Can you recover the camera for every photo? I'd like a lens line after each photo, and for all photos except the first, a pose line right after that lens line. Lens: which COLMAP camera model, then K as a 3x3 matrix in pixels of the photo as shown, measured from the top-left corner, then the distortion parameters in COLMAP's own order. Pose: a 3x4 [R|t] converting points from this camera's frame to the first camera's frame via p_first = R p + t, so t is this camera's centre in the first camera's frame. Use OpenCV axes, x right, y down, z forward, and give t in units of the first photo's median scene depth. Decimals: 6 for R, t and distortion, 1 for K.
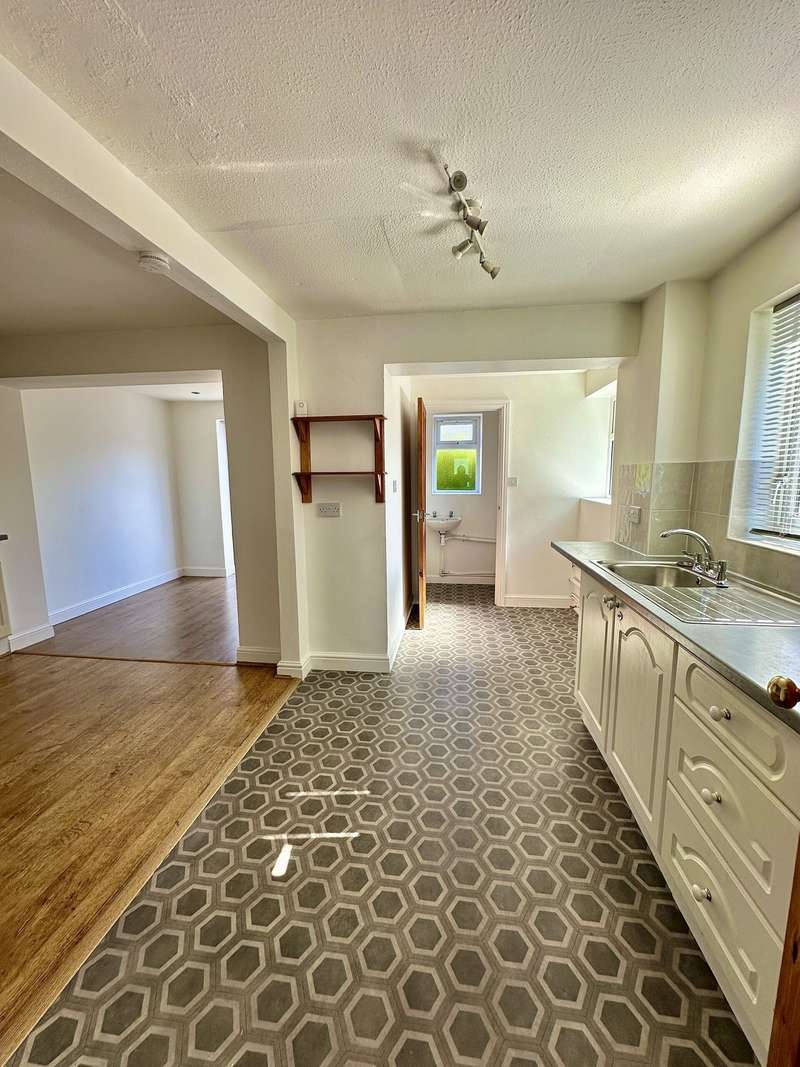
lens RADIAL K [[423.6, 0, 400.3], [0, 423.6, 534.4], [0, 0, 1]] dist [-0.001593, -0.000277]
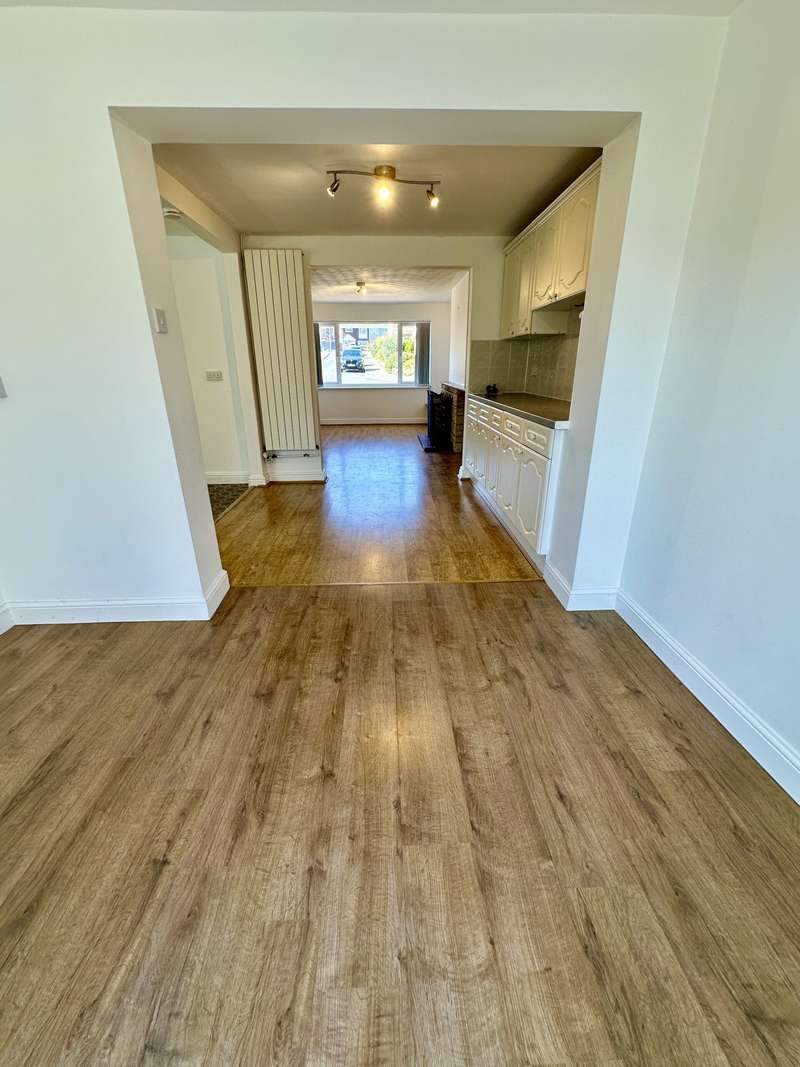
lens RADIAL K [[423.6, 0, 401.0], [0, 423.6, 532.0], [0, 0, 1]] dist [-0.001593, -0.000277]
pose [[-0.985514, 0.072717, -0.153215, -0.677686], [-0.010872, 0.874468, 0.484962, -0.203645], [0.169247, 0.479602, -0.861009, 1.945144]]
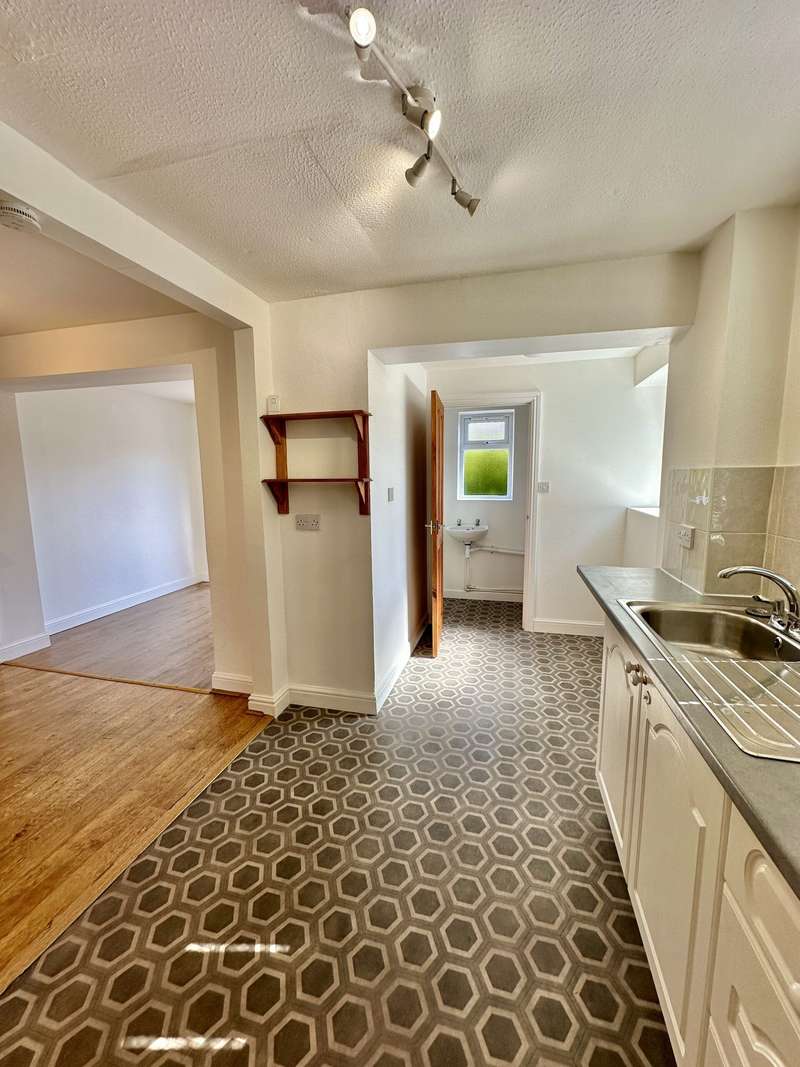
lens RADIAL K [[423.6, 0, 399.8], [0, 423.6, 535.1], [0, 0, 1]] dist [-0.001593, -0.000277]
pose [[0.992176, 0.015461, -0.123882, 0.132624], [-0.015373, 0.999880, 0.001672, -0.039060], [0.123894, 0.000246, 0.992295, 0.181376]]
